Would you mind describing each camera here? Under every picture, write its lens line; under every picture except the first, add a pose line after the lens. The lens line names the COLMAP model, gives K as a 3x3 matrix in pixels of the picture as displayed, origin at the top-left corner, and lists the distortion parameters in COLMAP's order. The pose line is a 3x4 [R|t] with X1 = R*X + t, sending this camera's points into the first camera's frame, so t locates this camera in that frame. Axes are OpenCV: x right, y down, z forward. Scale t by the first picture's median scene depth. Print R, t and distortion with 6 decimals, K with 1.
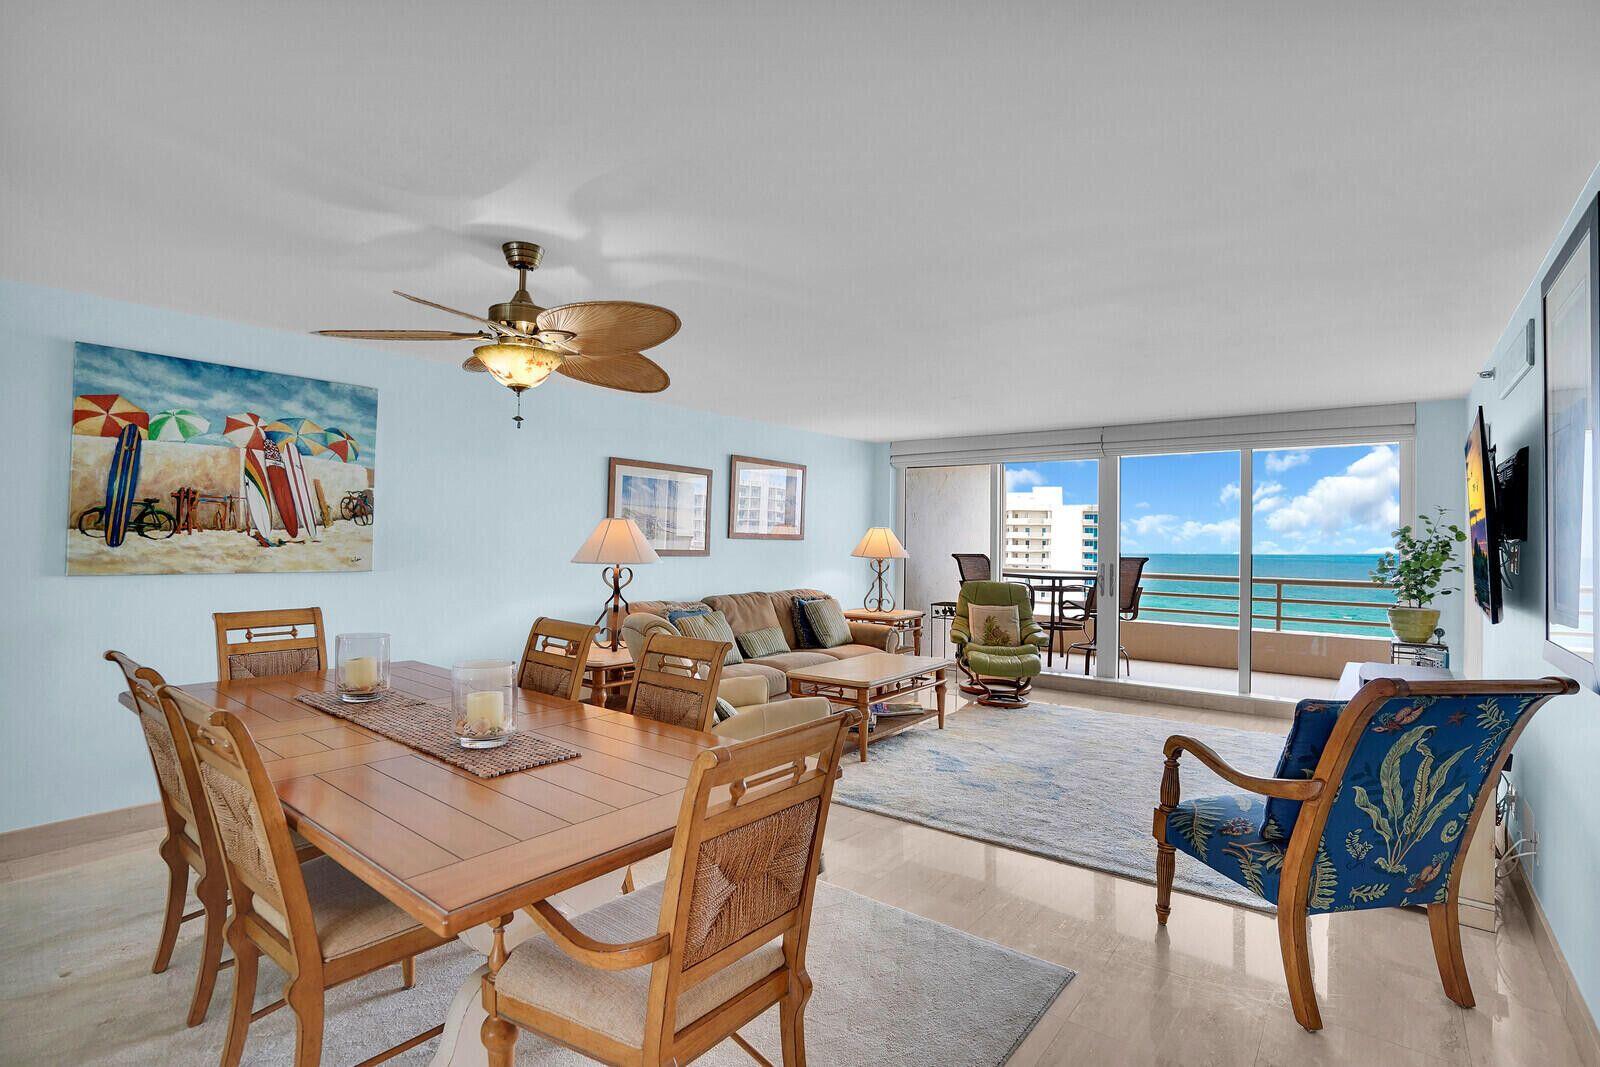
lens RADIAL K [[750.2, 0, 808.0], [0, 750.2, 503.1], [0, 0, 1]] dist [-0.077870, 0.028682]
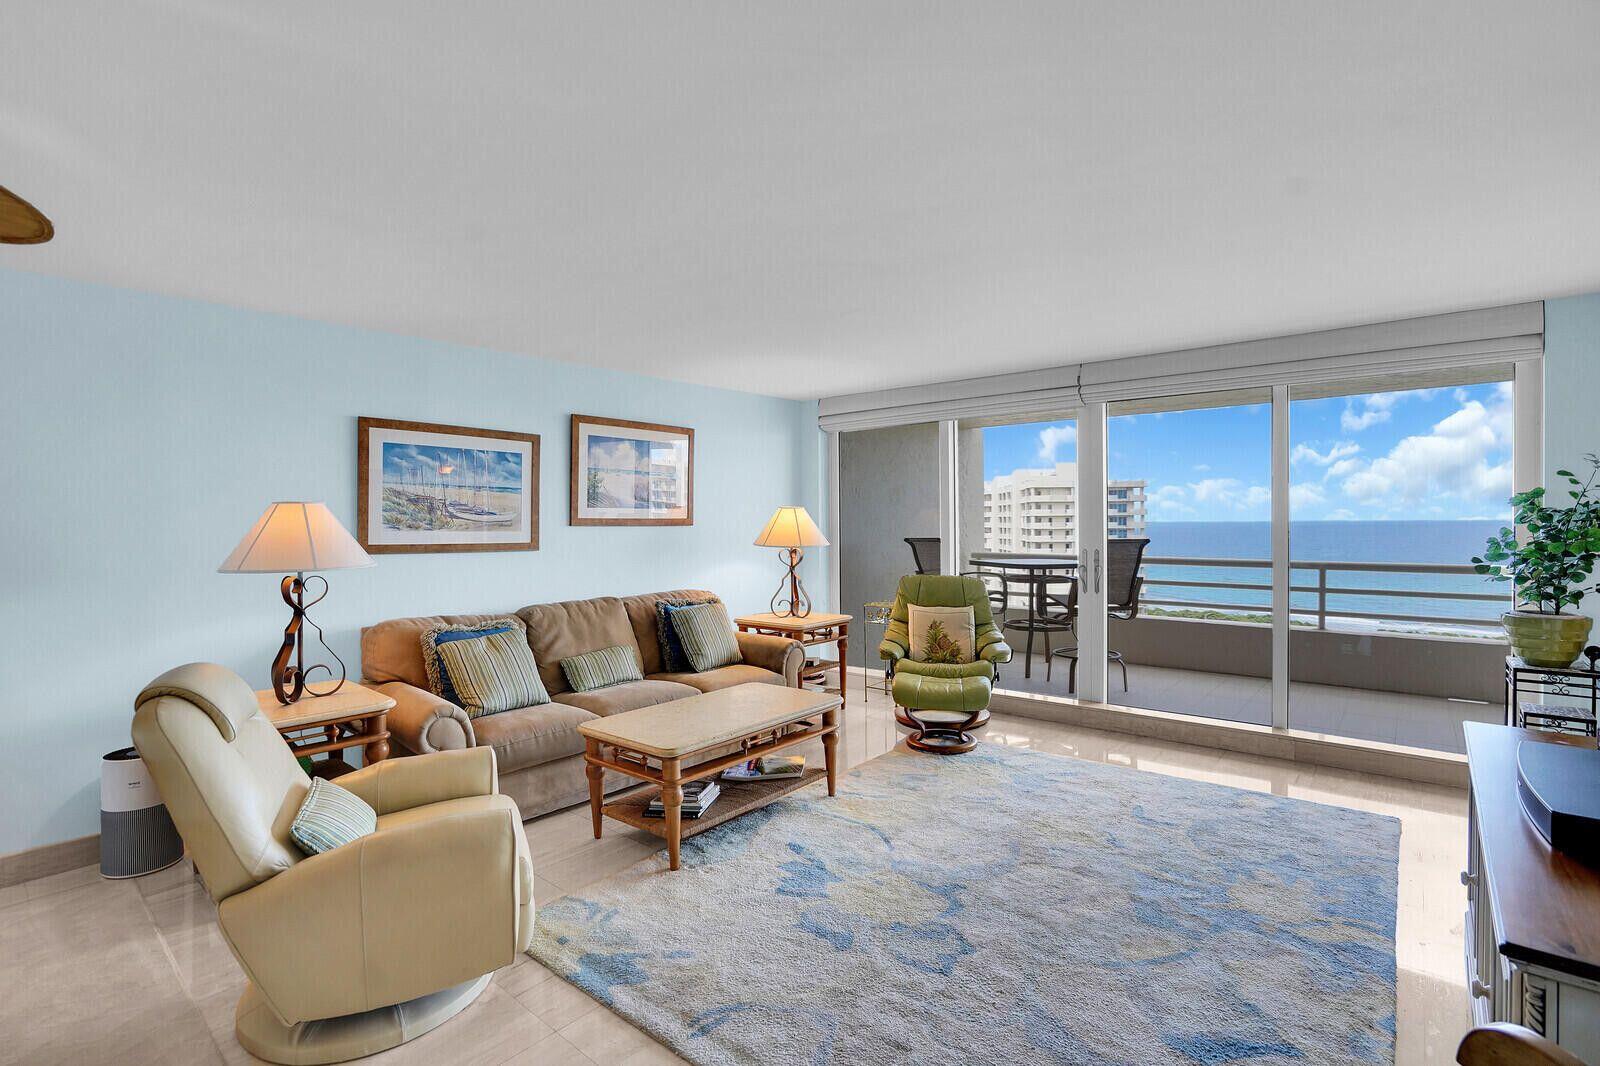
lens RADIAL K [[750.2, 0, 808.0], [0, 750.2, 502.6], [0, 0, 1]] dist [-0.077870, 0.028682]
pose [[0.999288, -0.022219, -0.030500, 0.160758], [0.022927, 0.999471, 0.023049, 0.012571], [0.029972, -0.023732, 0.999269, 0.276105]]
